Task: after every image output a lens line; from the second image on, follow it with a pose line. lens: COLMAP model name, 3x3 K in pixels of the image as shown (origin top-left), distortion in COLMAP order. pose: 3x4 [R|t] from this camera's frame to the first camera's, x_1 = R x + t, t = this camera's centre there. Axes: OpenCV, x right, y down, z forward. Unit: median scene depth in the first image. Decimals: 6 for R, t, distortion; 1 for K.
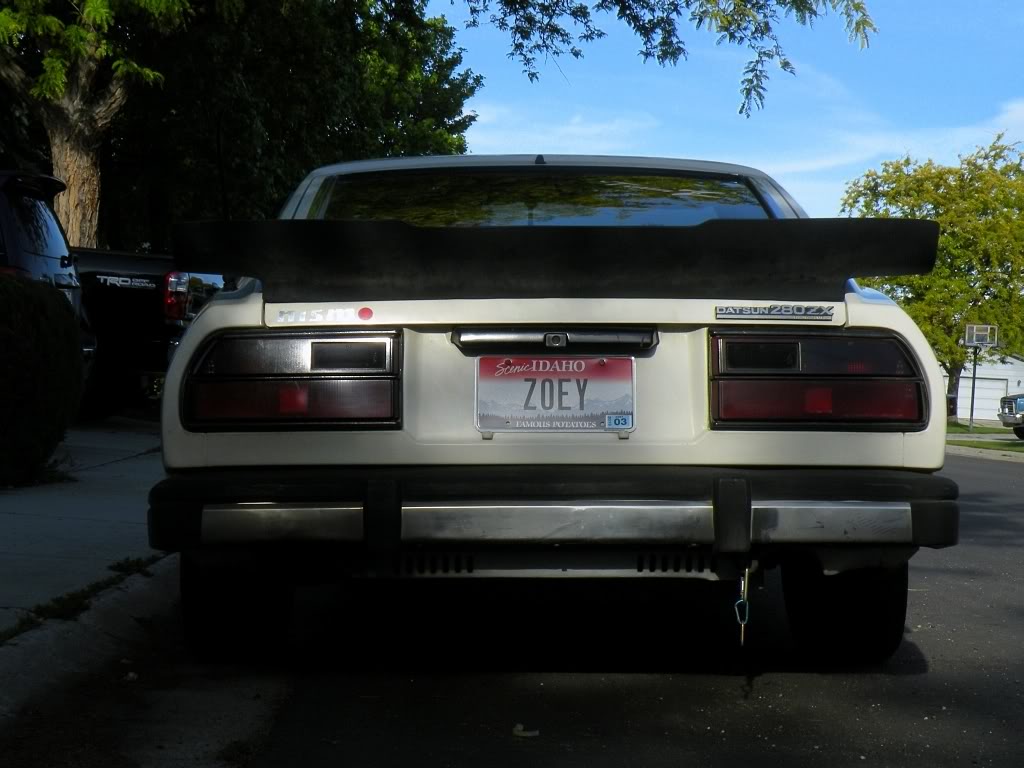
lens RADIAL K [[2121.2, 0, 511.8], [0, 2121.2, 378.8], [0, 0, 1]] dist [0.385275, 0.000000]
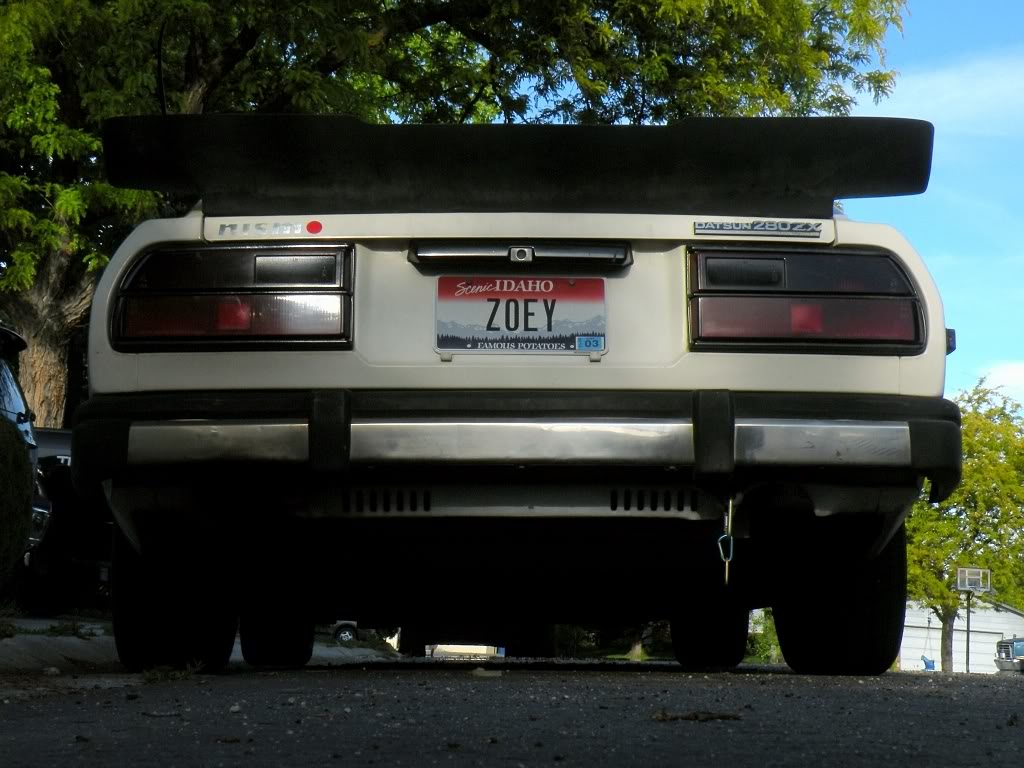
lens RADIAL K [[2121.2, 0, 512.7], [0, 2121.2, 382.9], [0, 0, 1]] dist [0.385275, 0.000000]
pose [[0.999936, 0.001856, 0.011119, 0.006804], [-0.000404, 0.991615, -0.129230, 0.154480], [-0.011266, 0.129217, 0.991552, 0.092531]]
